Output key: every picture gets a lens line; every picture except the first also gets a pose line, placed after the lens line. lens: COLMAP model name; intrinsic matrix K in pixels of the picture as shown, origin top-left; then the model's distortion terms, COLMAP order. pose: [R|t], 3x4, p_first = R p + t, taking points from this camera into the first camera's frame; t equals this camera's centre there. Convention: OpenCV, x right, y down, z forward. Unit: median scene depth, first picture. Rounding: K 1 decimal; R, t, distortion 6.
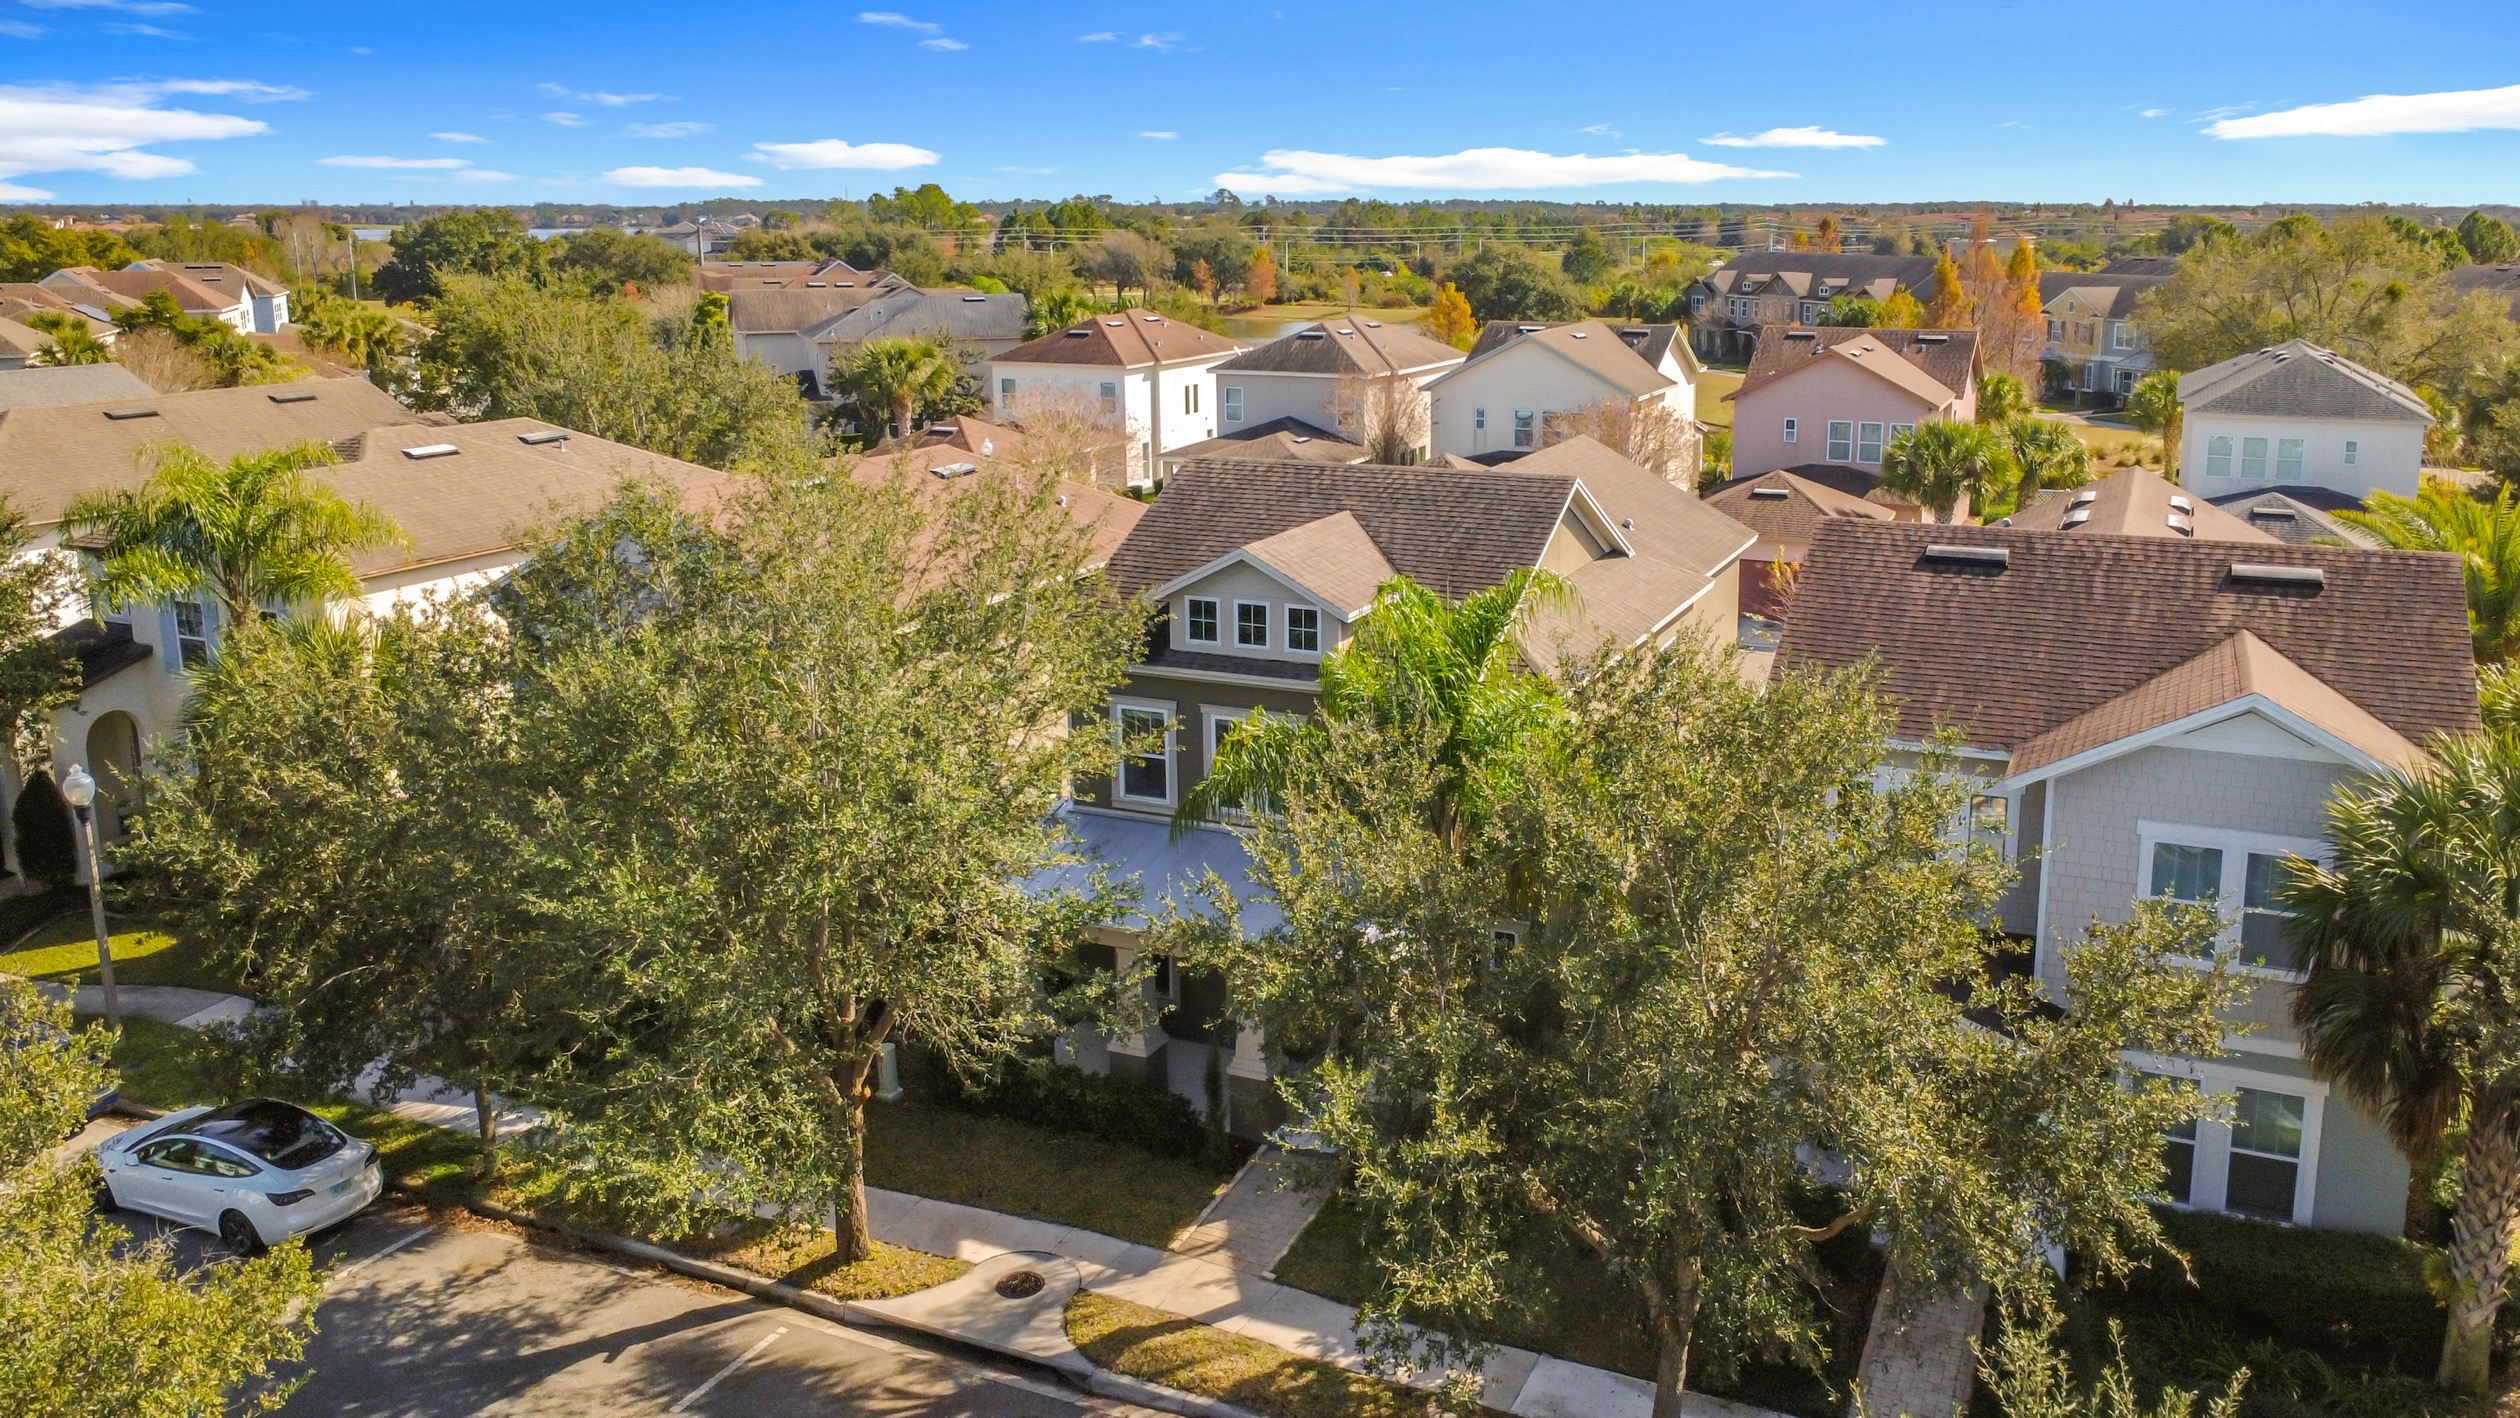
lens RADIAL K [[1953.9, 0, 1260.0], [0, 1953.9, 709.0], [0, 0, 1]] dist [-0.036791, 0.007955]
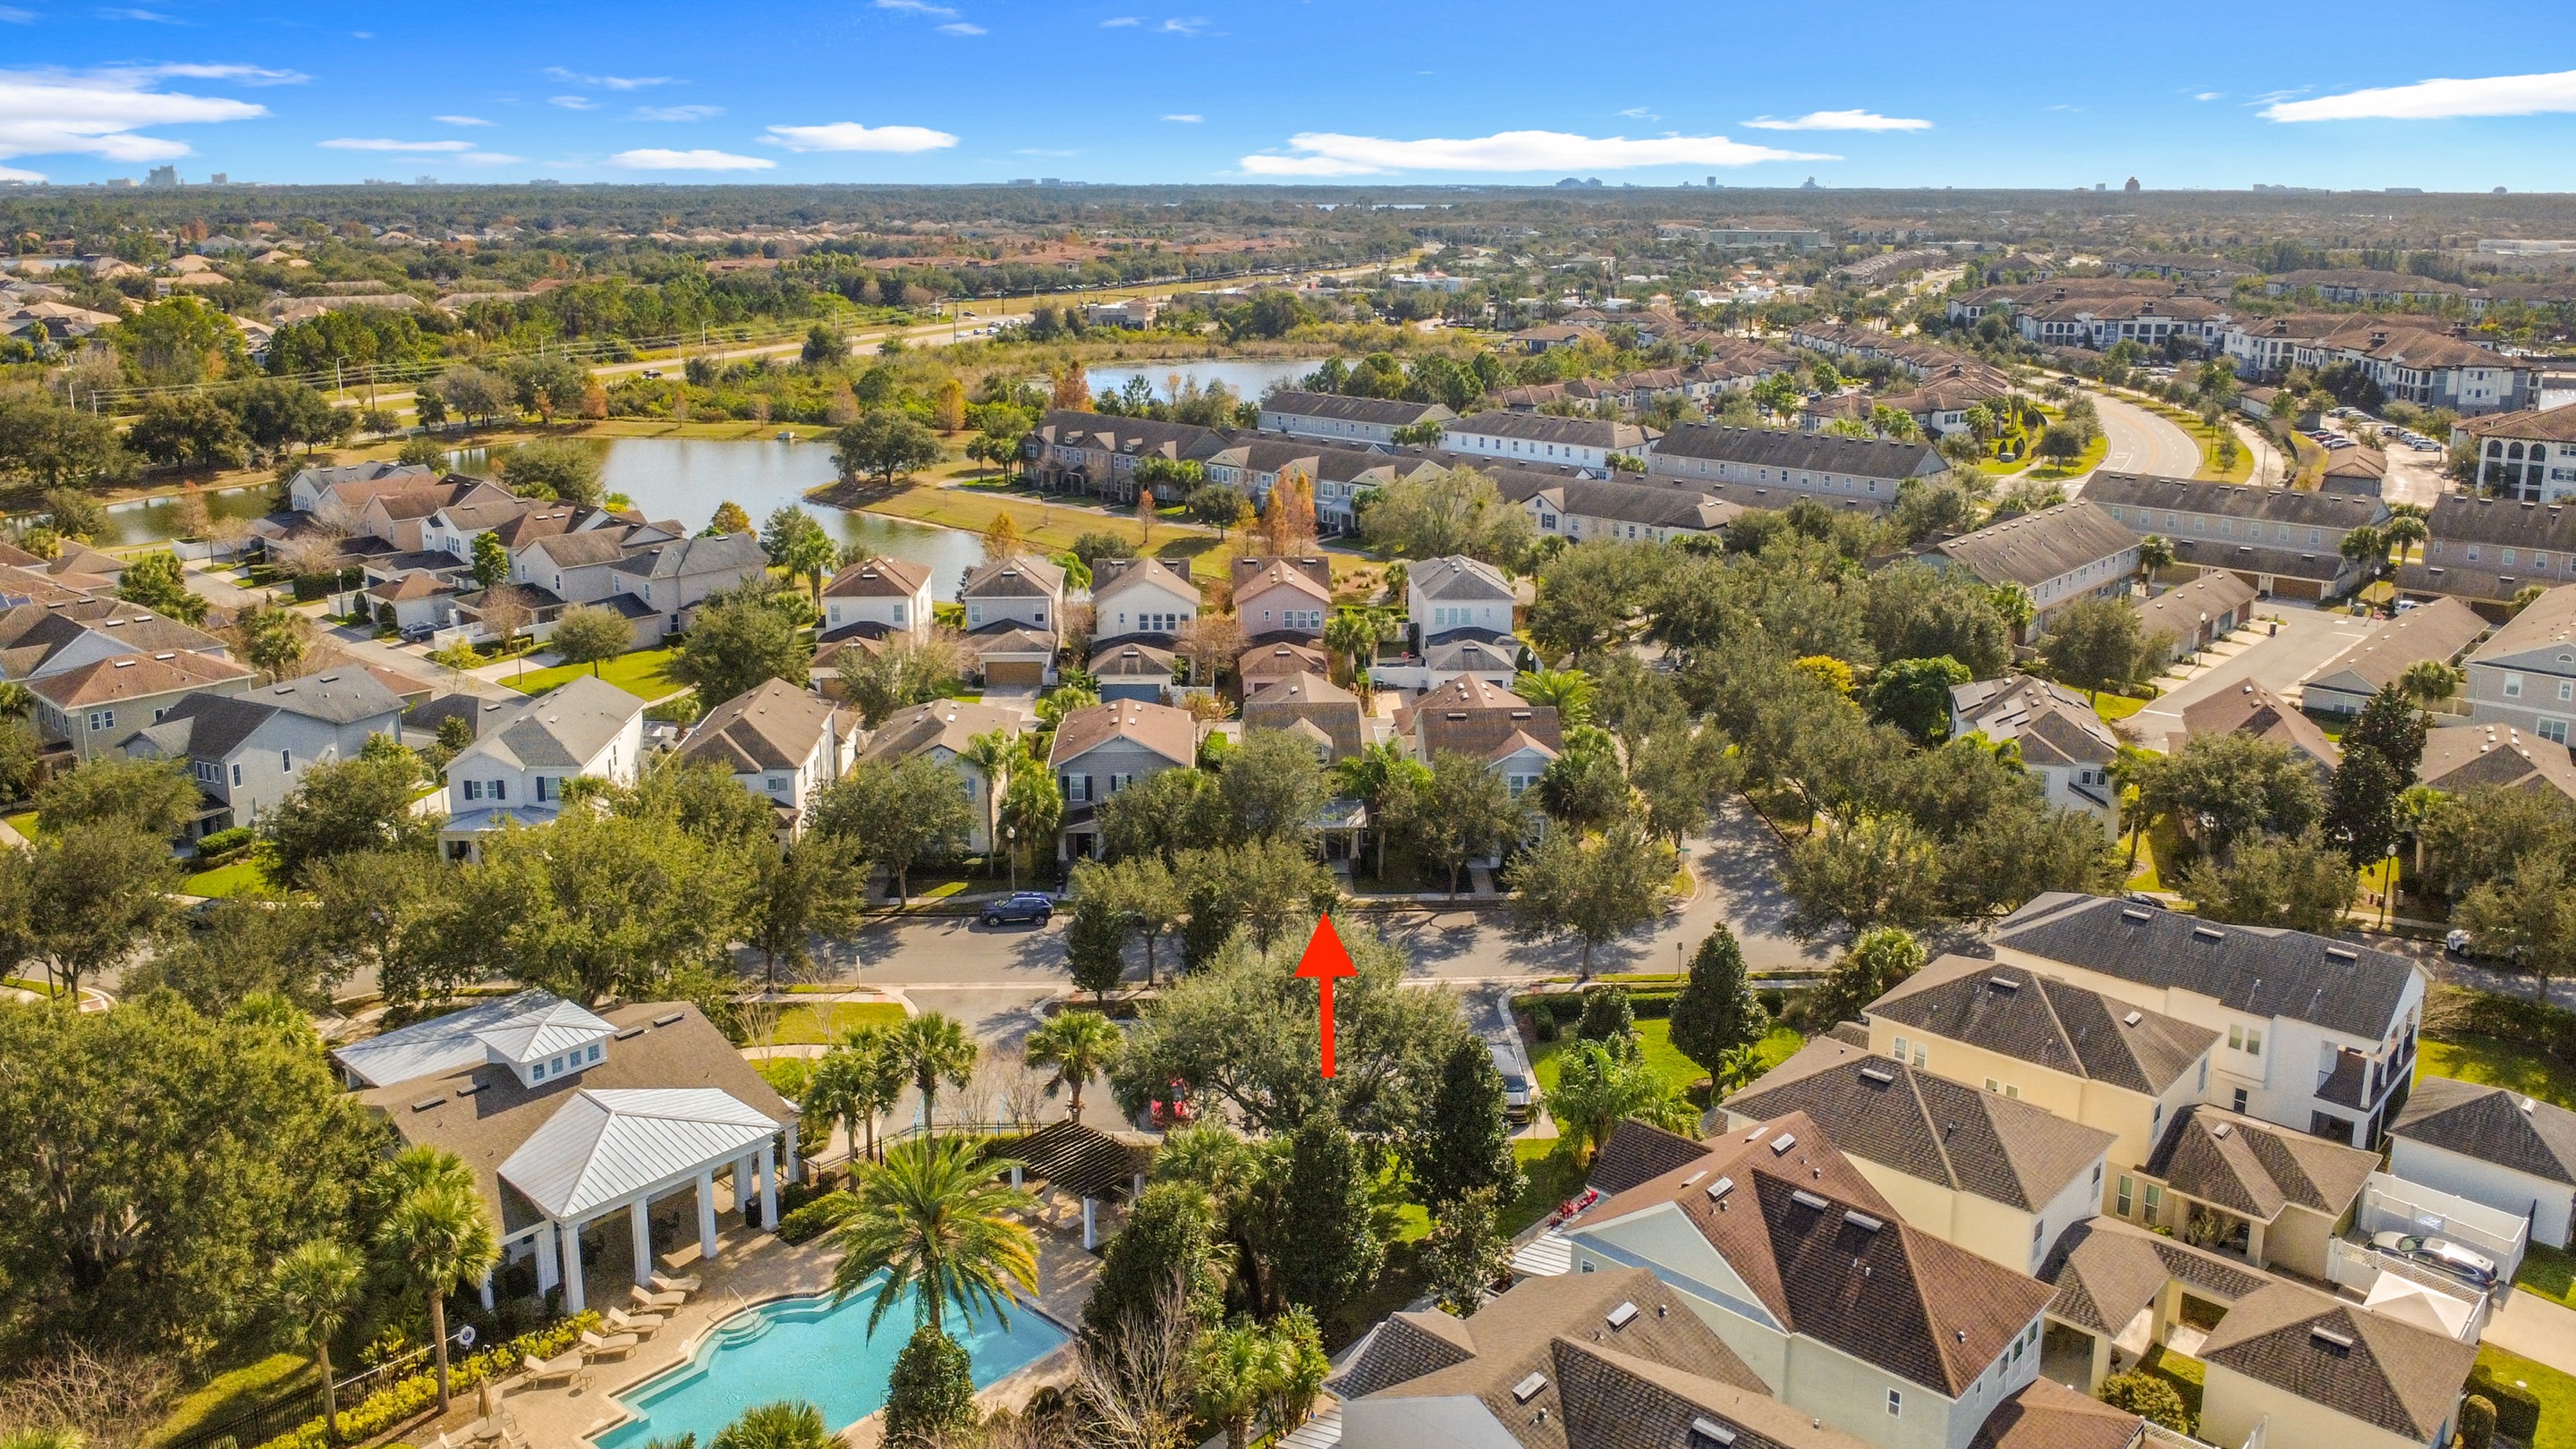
lens RADIAL K [[1997.4, 0, 1288.0], [0, 1997.4, 724.5], [0, 0, 1]] dist [-0.036791, 0.007955]
pose [[0.889499, -0.113789, 0.442543, -0.819339], [0.108274, 0.993402, 0.037800, -0.113659], [-0.443924, 0.014293, 0.895950, -1.188148]]
